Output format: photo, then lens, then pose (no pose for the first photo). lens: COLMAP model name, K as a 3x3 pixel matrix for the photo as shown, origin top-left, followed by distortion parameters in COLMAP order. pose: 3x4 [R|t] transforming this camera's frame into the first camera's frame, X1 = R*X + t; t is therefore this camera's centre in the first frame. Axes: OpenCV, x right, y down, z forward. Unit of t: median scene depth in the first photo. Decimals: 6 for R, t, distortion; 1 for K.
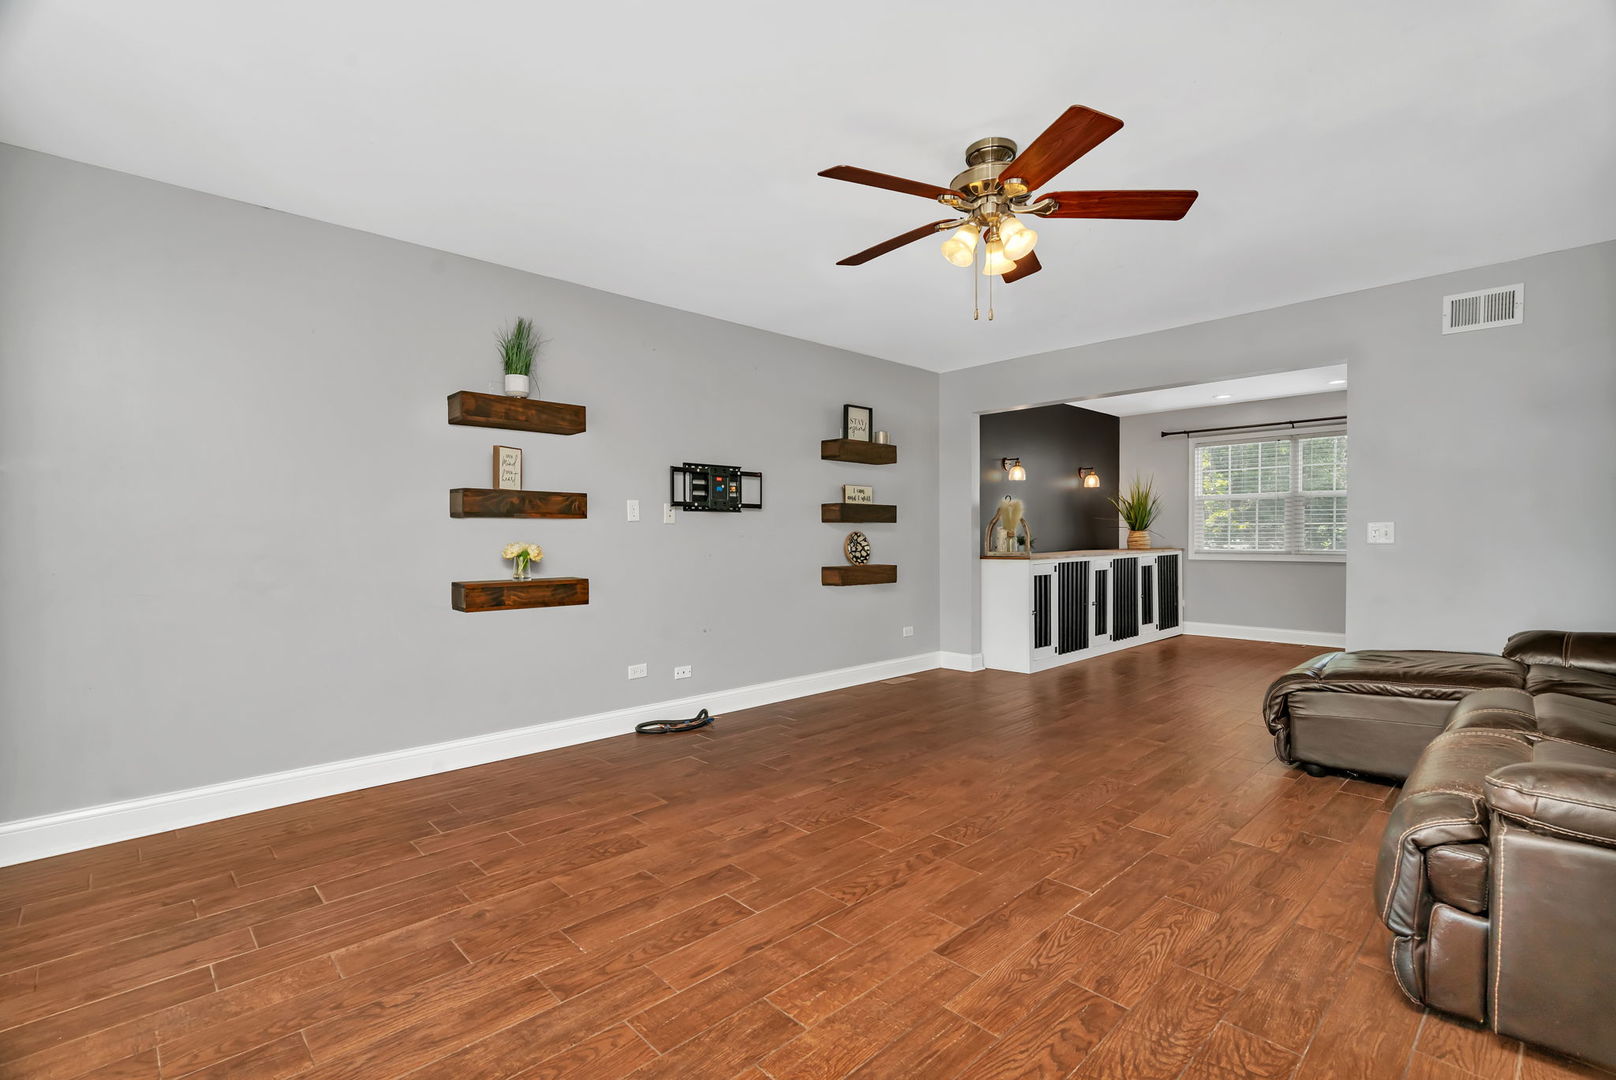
lens RADIAL K [[741.9, 0, 805.0], [0, 741.9, 544.7], [0, 0, 1]] dist [-0.003130, 0.002150]
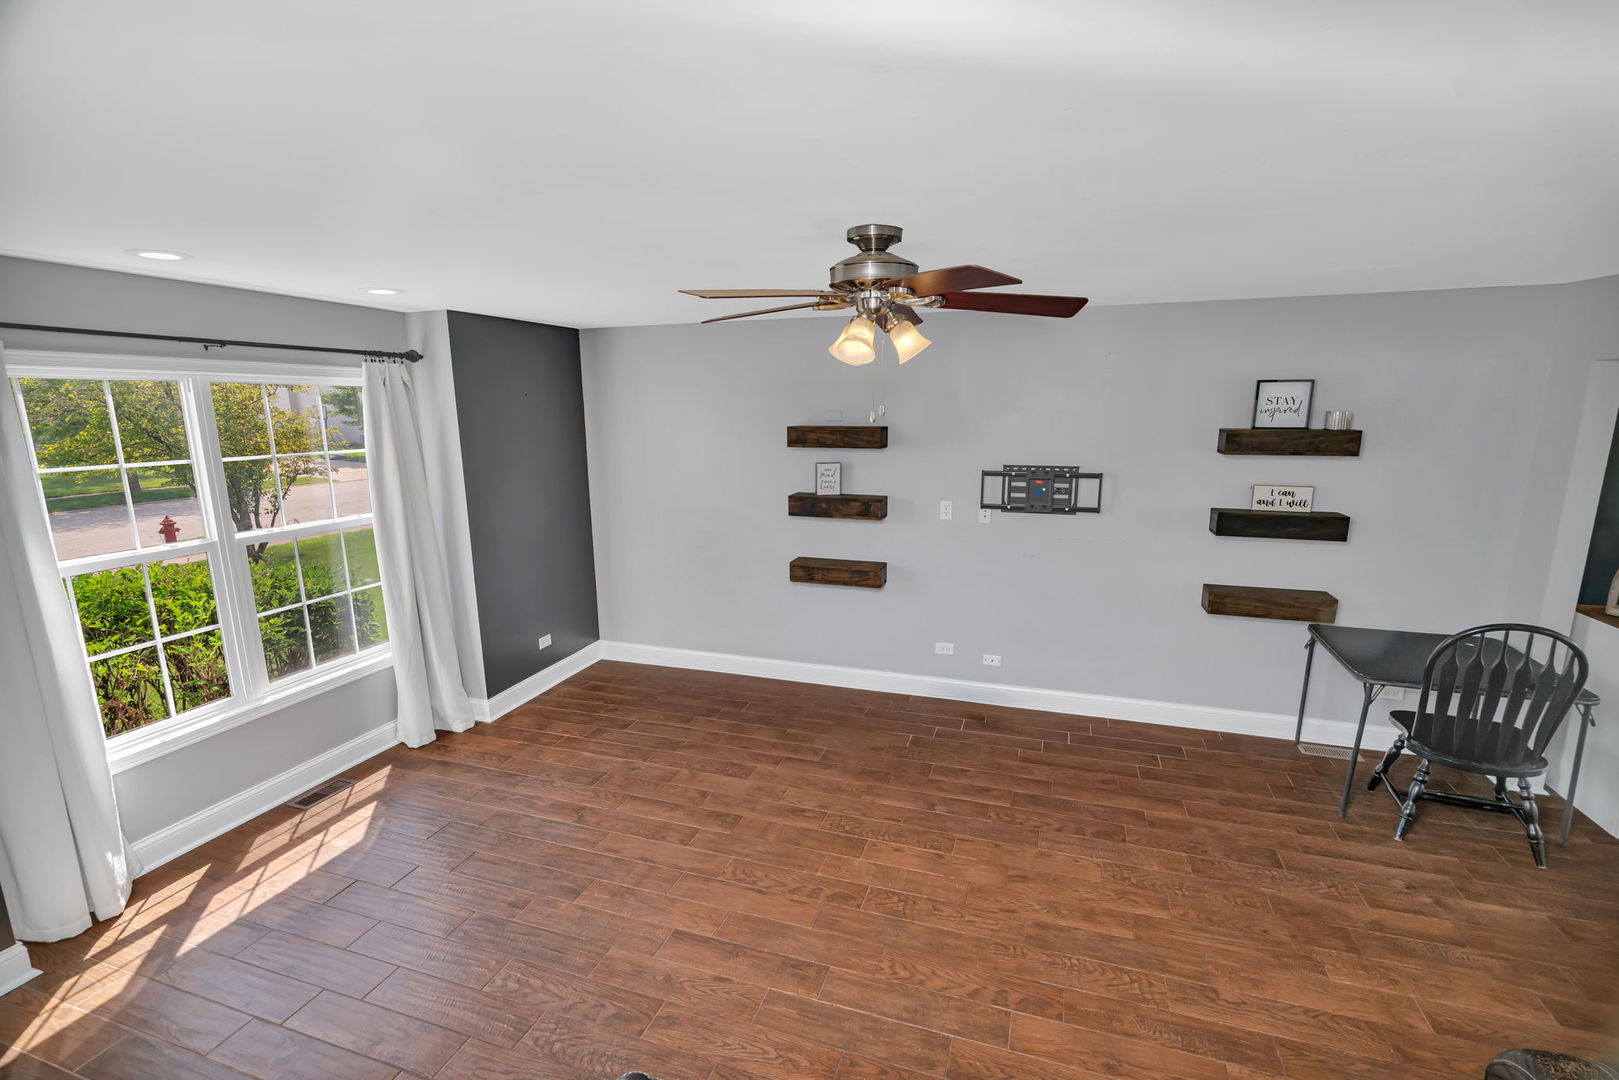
lens RADIAL K [[743.3, 0, 812.0], [0, 743.3, 551.6], [0, 0, 1]] dist [-0.003130, 0.002150]
pose [[0.466461, 0.178251, -0.866395, 0.965069], [-0.008531, 0.980346, 0.197102, -0.300313], [0.884501, -0.084550, 0.458814, 0.450464]]
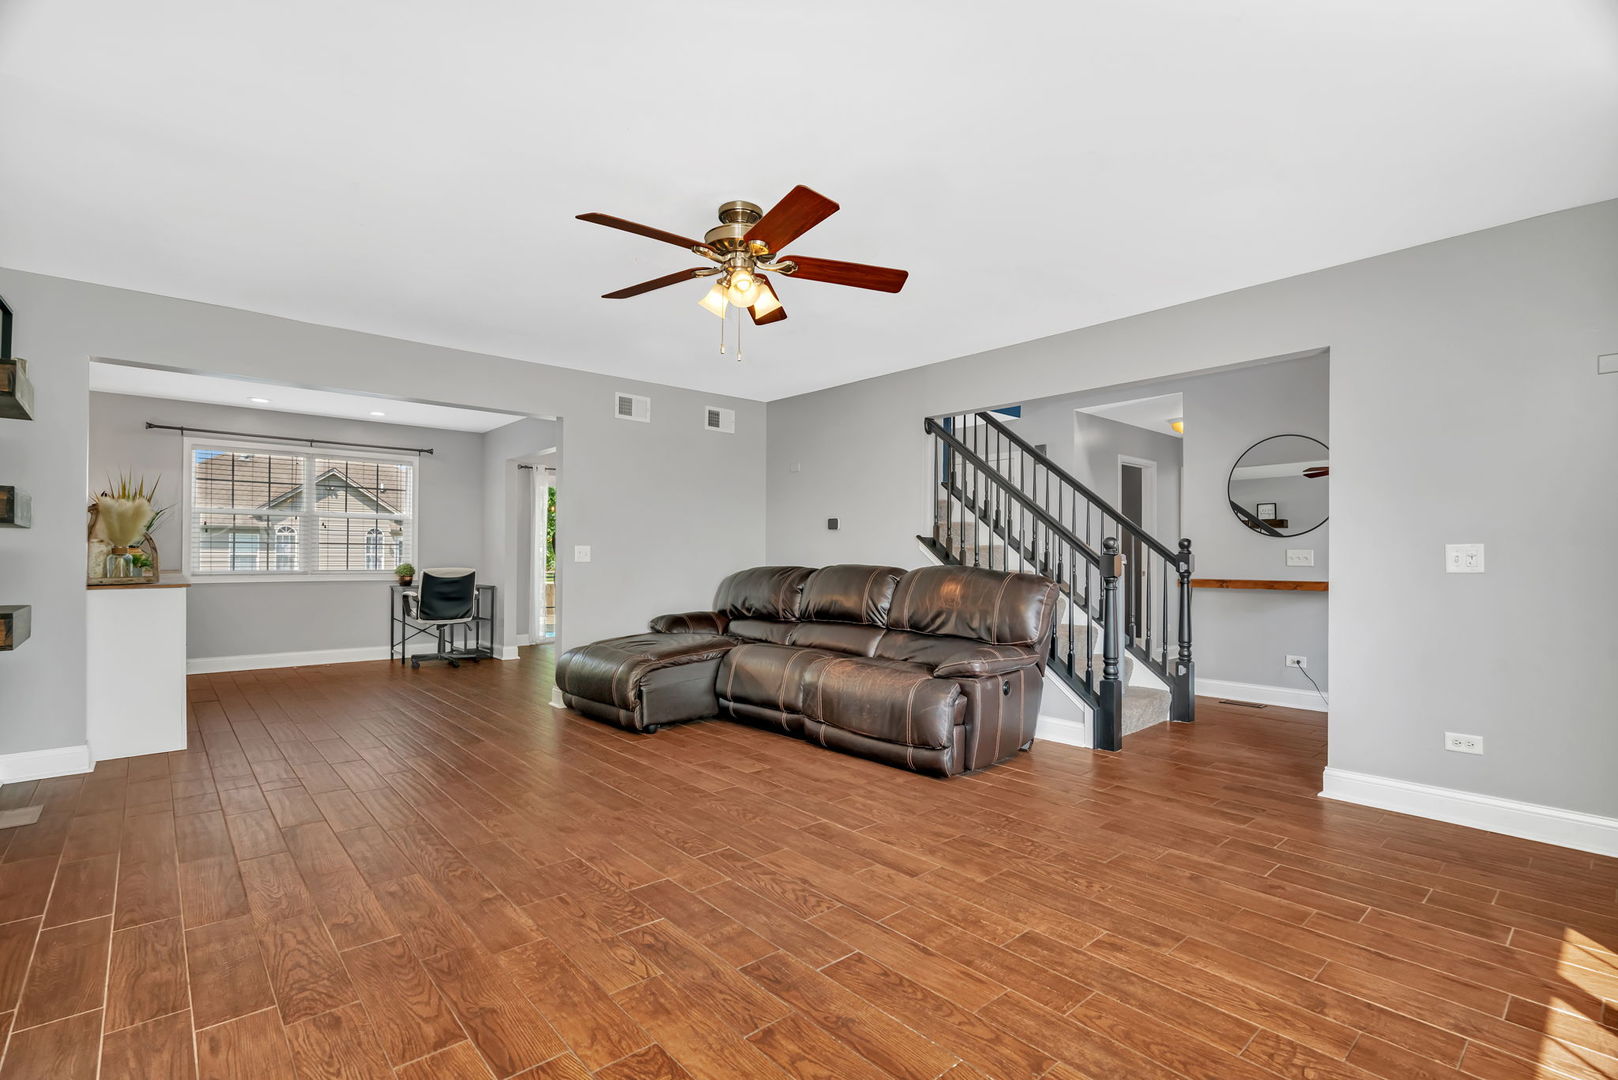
lens RADIAL K [[742.8, 0, 807.8], [0, 742.8, 542.1], [0, 0, 1]] dist [-0.003130, 0.002150]
pose [[0.034926, 0.024493, 0.999090, -0.788569], [0.007906, 0.999662, -0.024784, -0.001214], [-0.999359, 0.008764, 0.034721, 0.790201]]
